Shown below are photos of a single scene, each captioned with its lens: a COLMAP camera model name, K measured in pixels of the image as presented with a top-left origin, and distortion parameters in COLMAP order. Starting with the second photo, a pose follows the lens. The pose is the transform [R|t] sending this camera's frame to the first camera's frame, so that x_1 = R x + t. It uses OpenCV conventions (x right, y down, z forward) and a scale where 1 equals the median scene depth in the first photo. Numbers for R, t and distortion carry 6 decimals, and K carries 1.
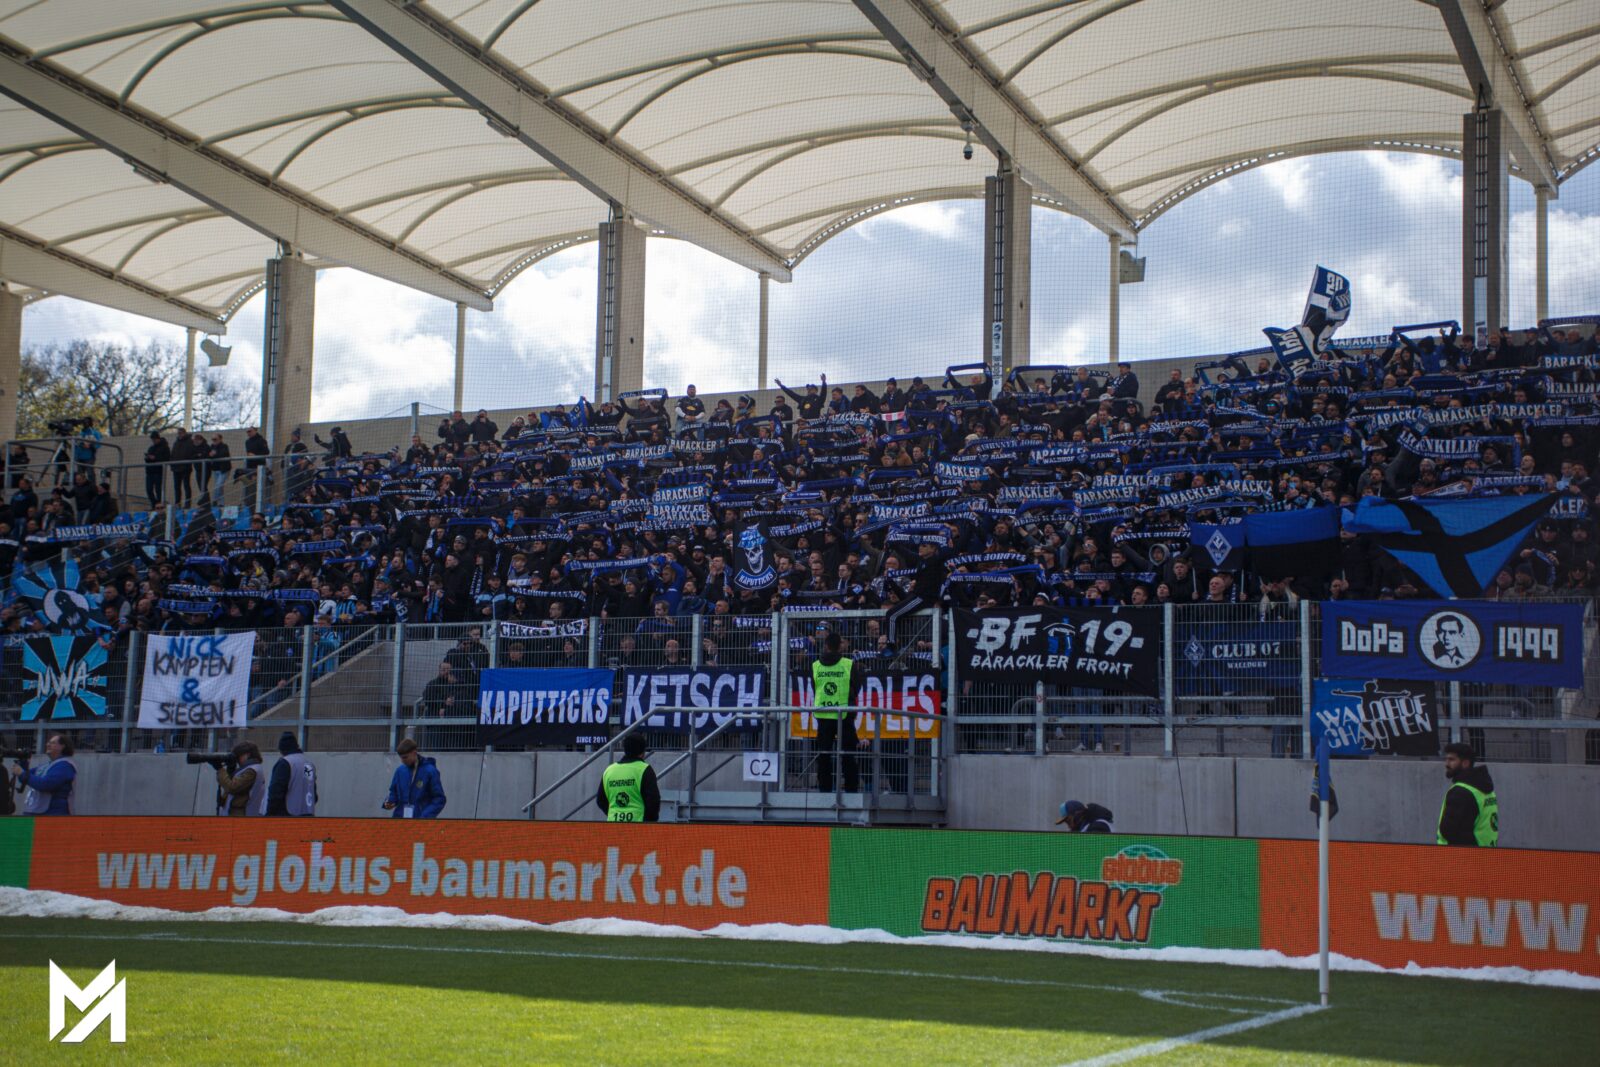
lens RADIAL K [[2152.3, 0, 802.0], [0, 2152.3, 539.8], [0, 0, 1]] dist [0.142792, 0.348525]
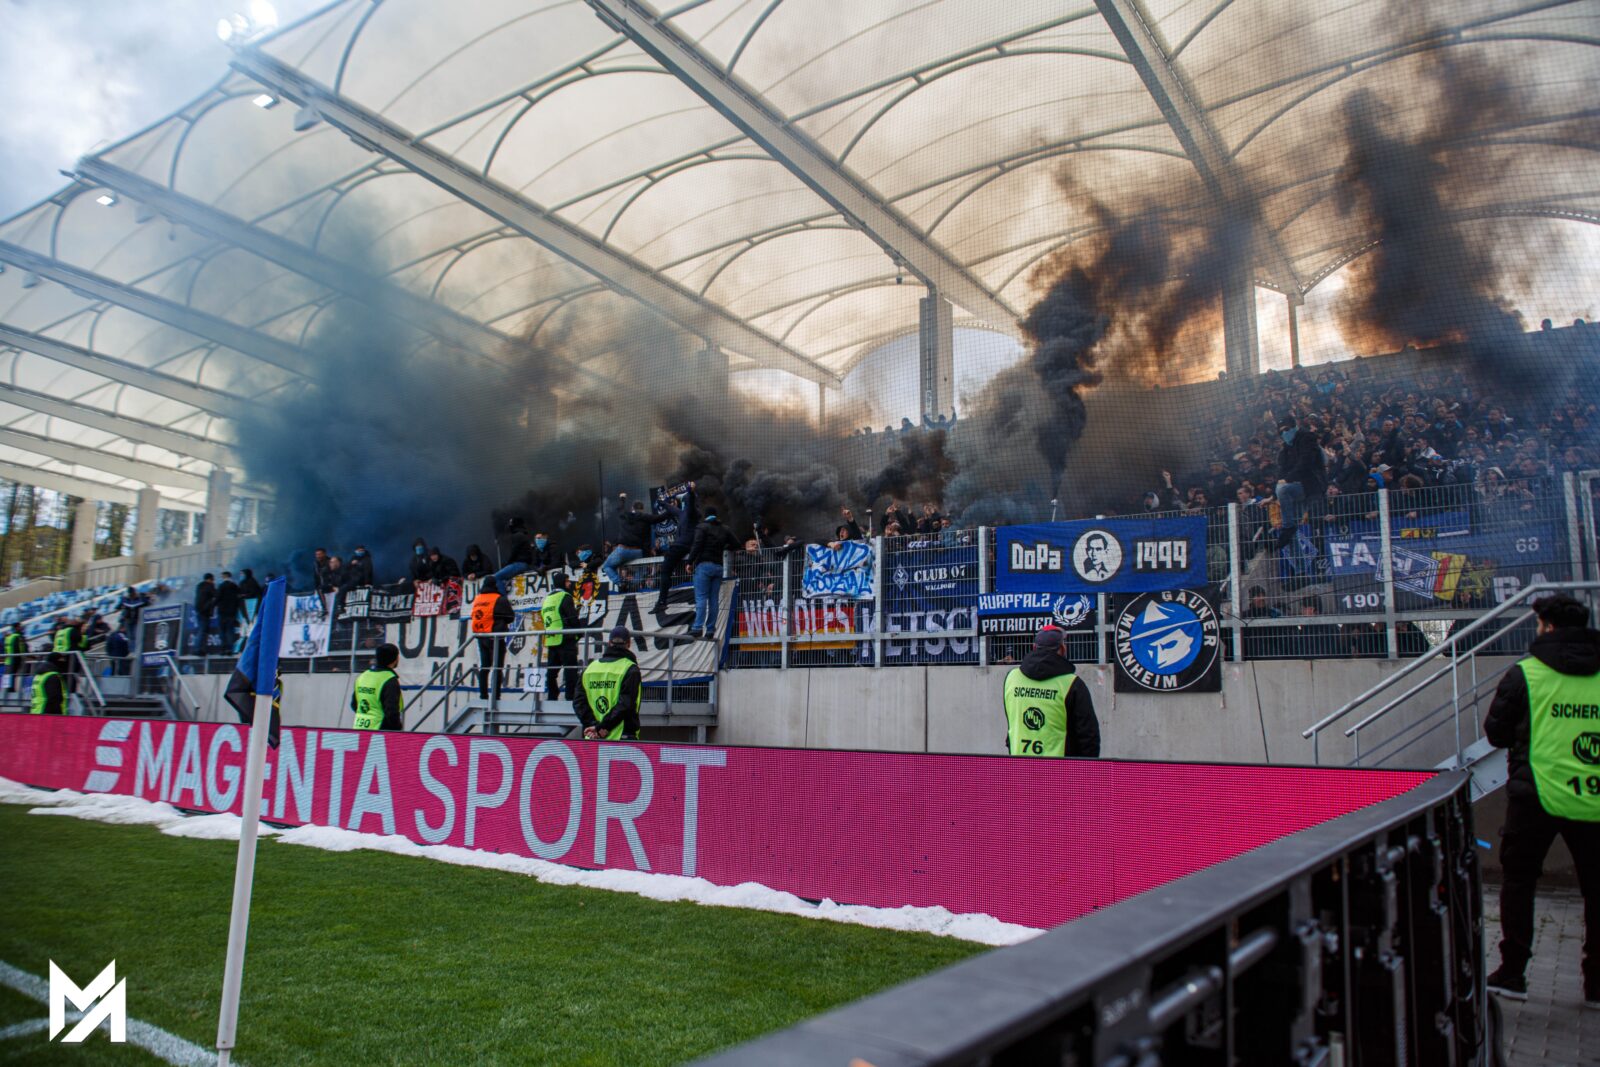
lens RADIAL K [[1108.1, 0, 795.5], [0, 1108.1, 539.0], [0, 0, 1]] dist [-0.089542, 0.064016]
pose [[0.985378, -0.031631, -0.167422, 0.199211], [0.026284, 0.999074, -0.034062, 0.043486], [0.168345, 0.029164, 0.985297, 0.351757]]
